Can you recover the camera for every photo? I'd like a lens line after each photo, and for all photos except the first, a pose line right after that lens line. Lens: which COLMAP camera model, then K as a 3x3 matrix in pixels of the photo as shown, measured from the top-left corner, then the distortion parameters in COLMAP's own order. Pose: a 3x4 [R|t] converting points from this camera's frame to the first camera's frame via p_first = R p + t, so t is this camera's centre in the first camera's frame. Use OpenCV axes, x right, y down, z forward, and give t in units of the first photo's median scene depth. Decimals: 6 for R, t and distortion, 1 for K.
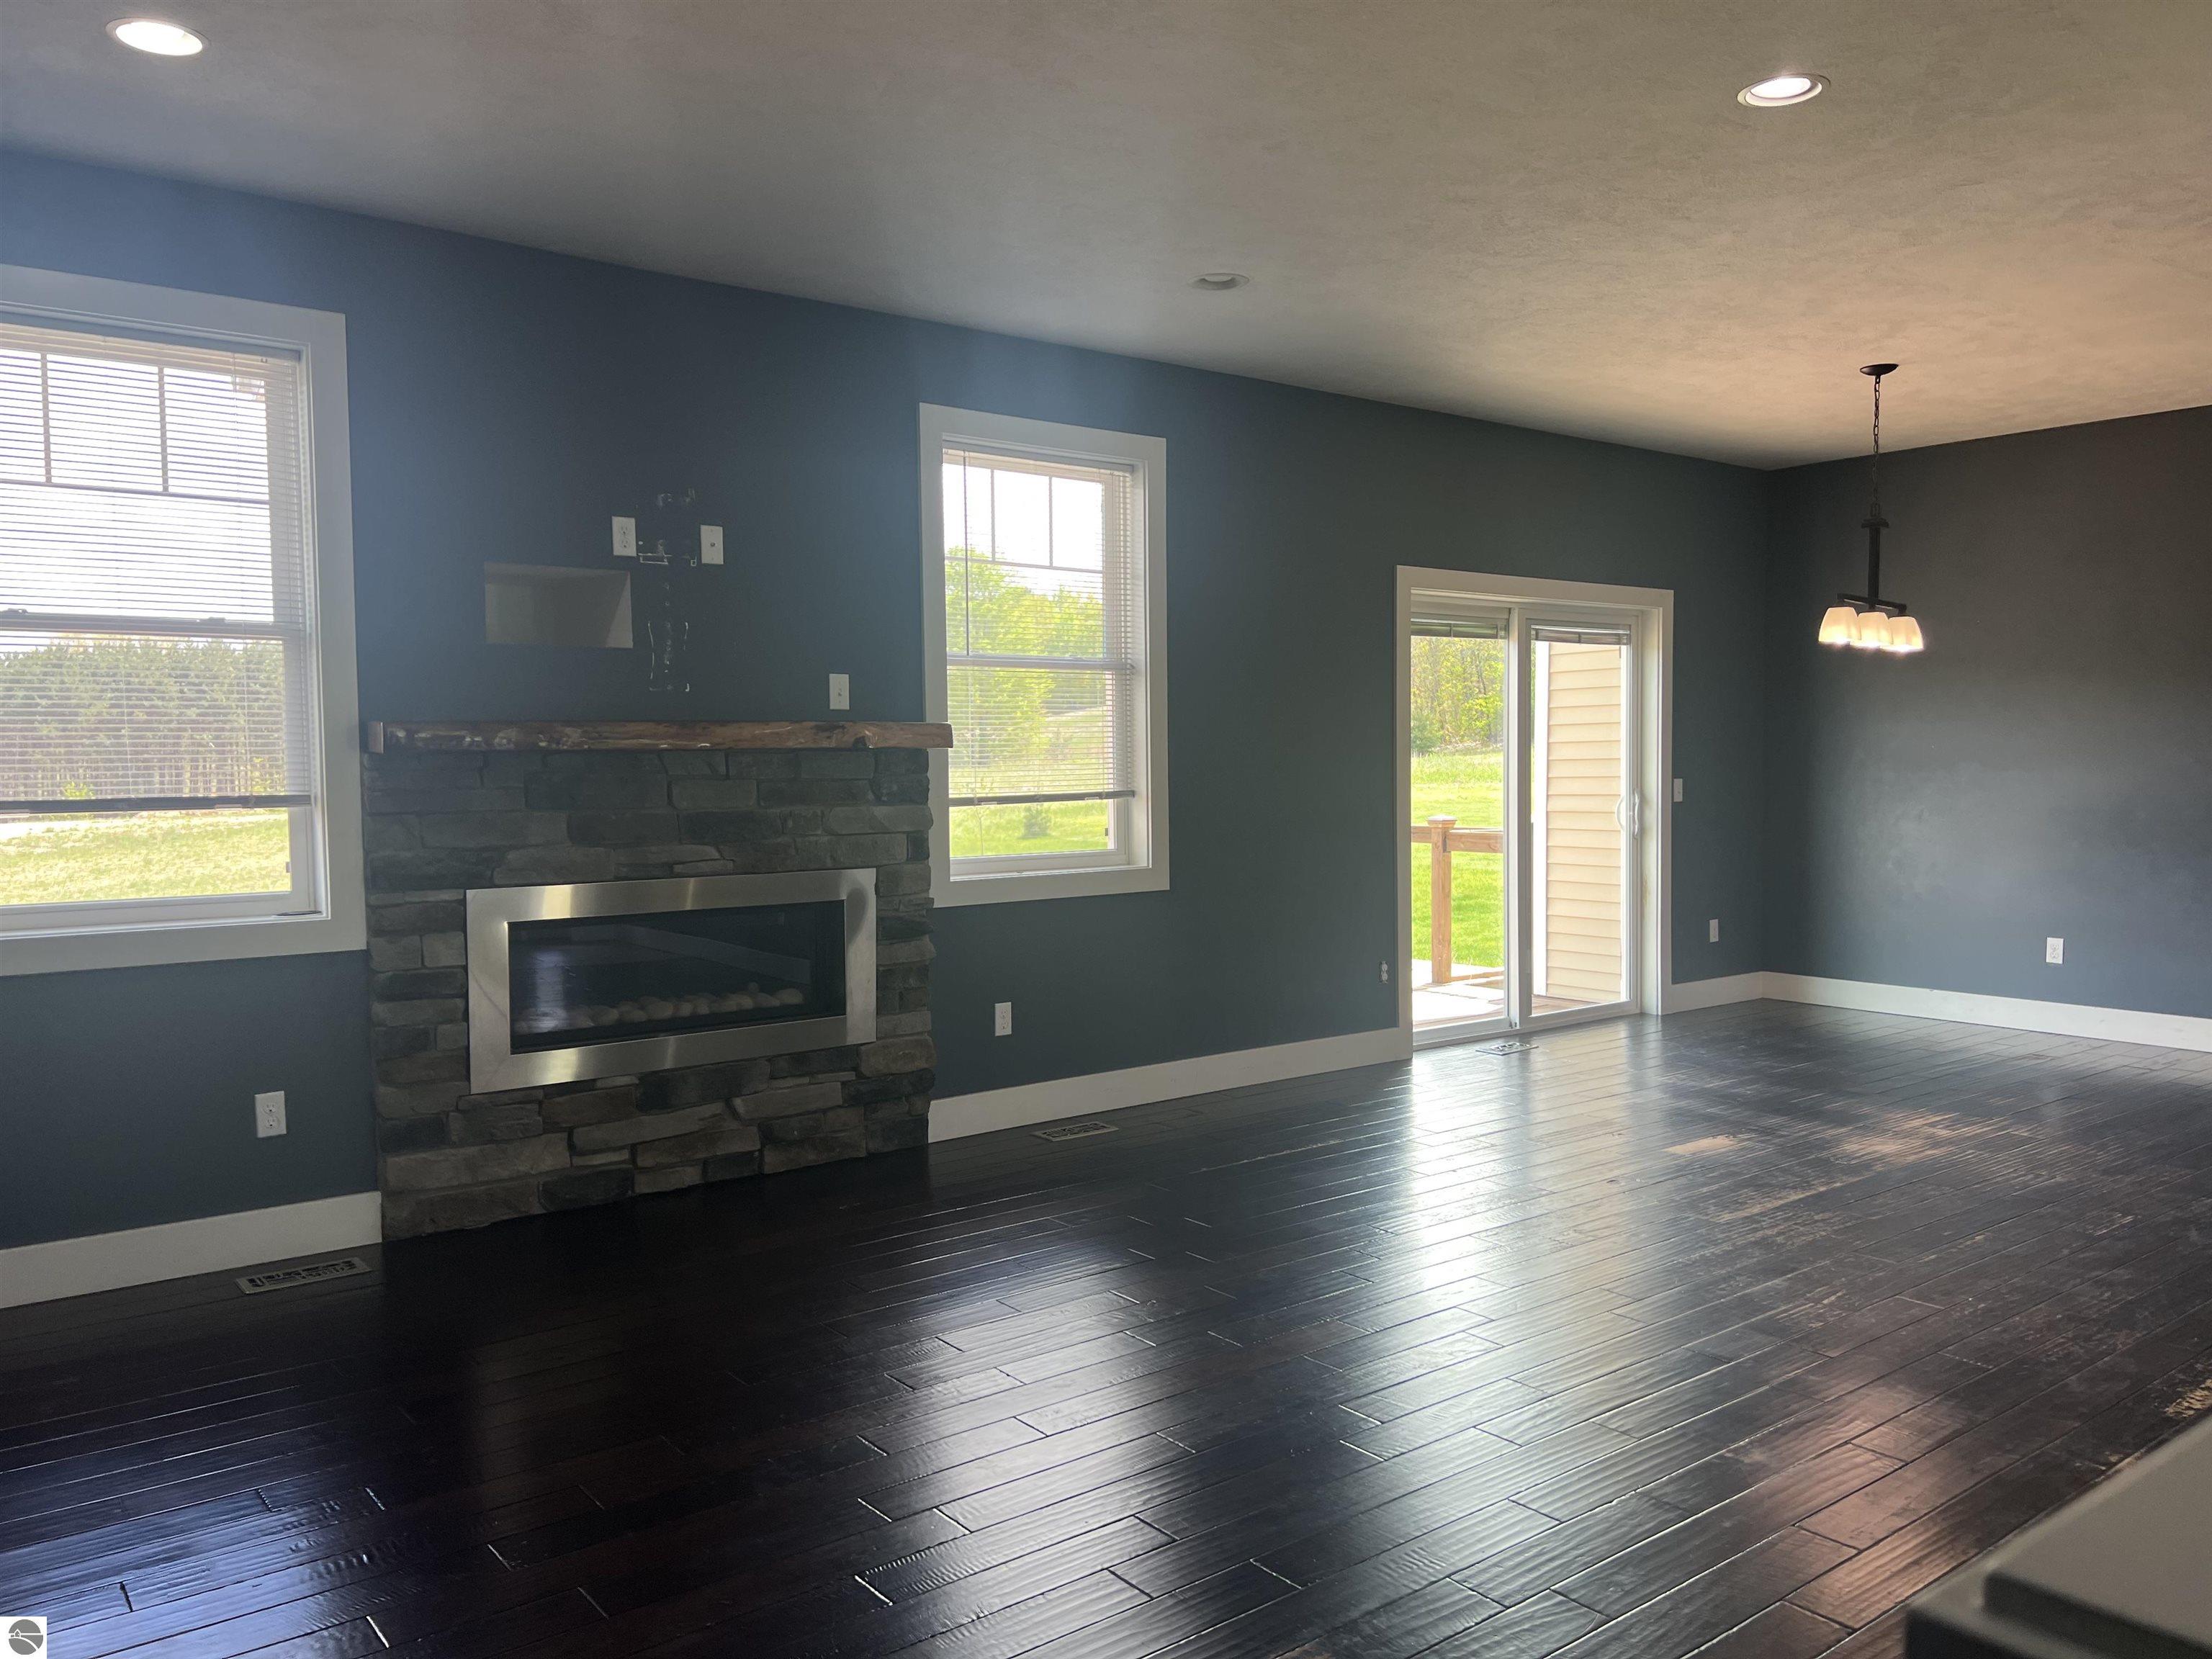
lens RADIAL K [[1685.9, 0, 1113.9], [0, 1685.9, 826.0], [0, 0, 1]] dist [0.067158, -0.009717]
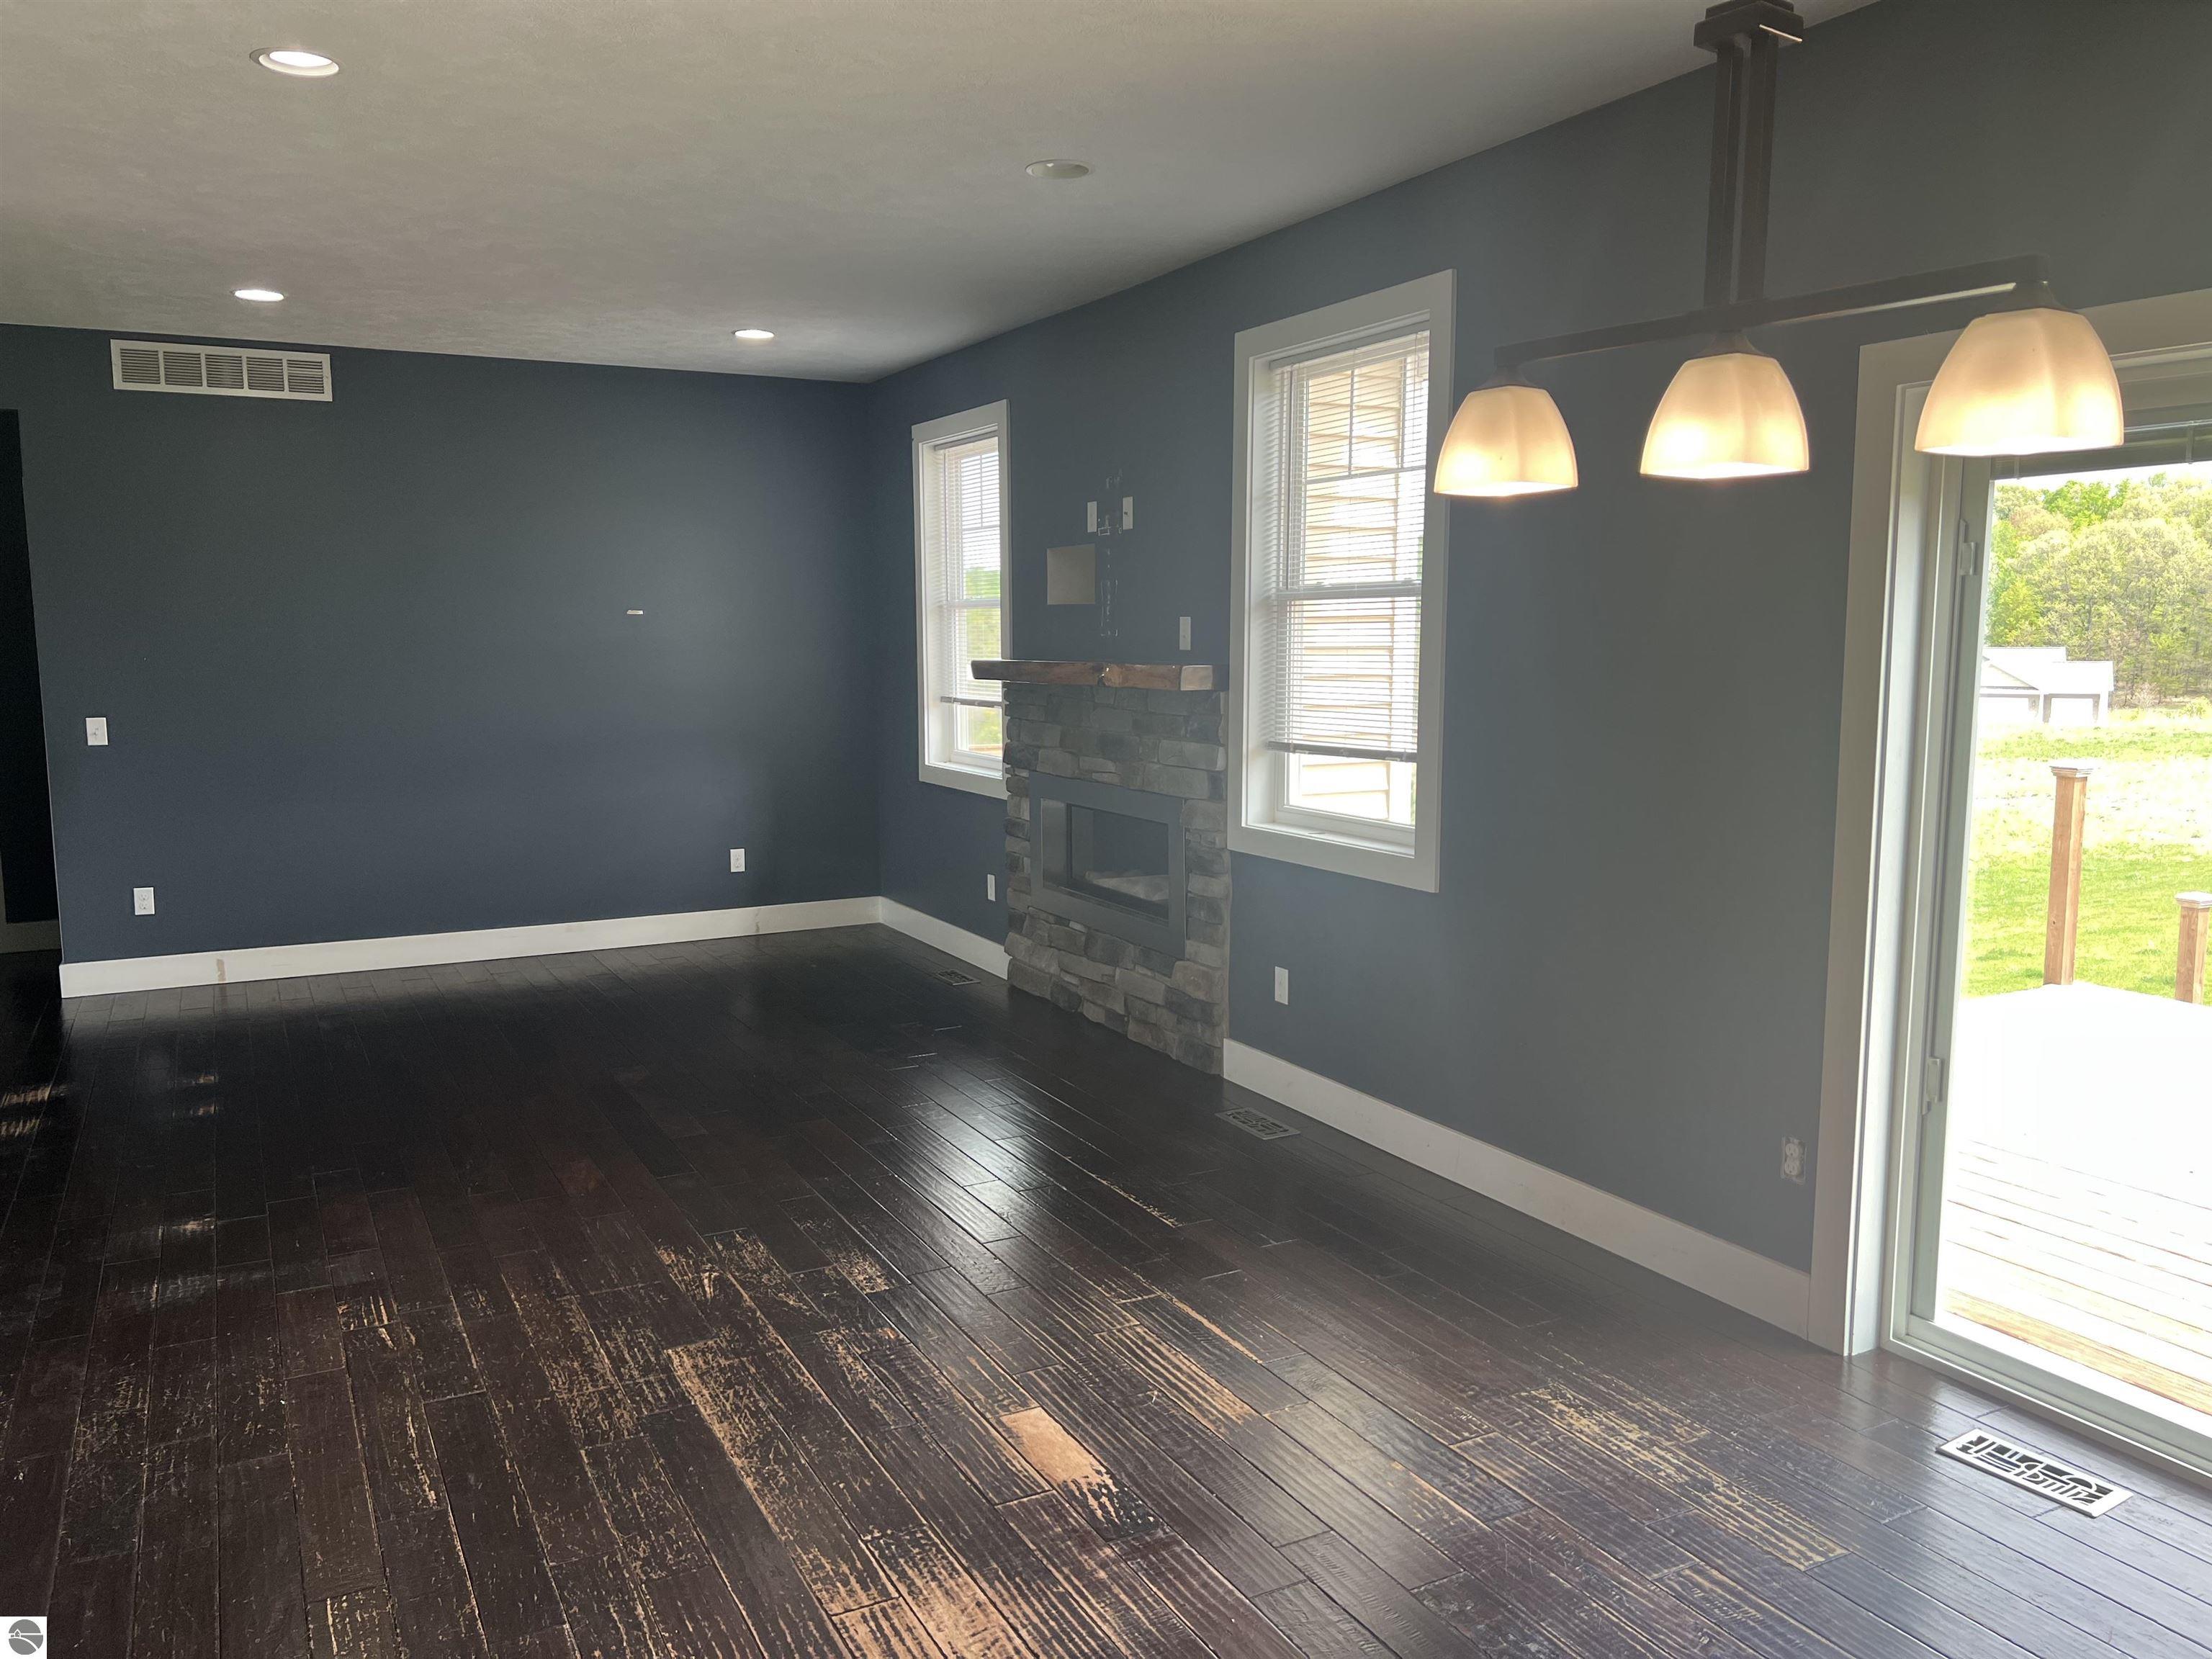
lens RADIAL K [[1685.9, 0, 1109.2], [0, 1685.9, 830.9], [0, 0, 1]] dist [0.067158, -0.009717]
pose [[-0.209978, 0.126052, -0.969546, 0.912579], [-0.035723, 0.990003, 0.136449, -0.100385], [0.977053, 0.063287, -0.203376, 1.182220]]
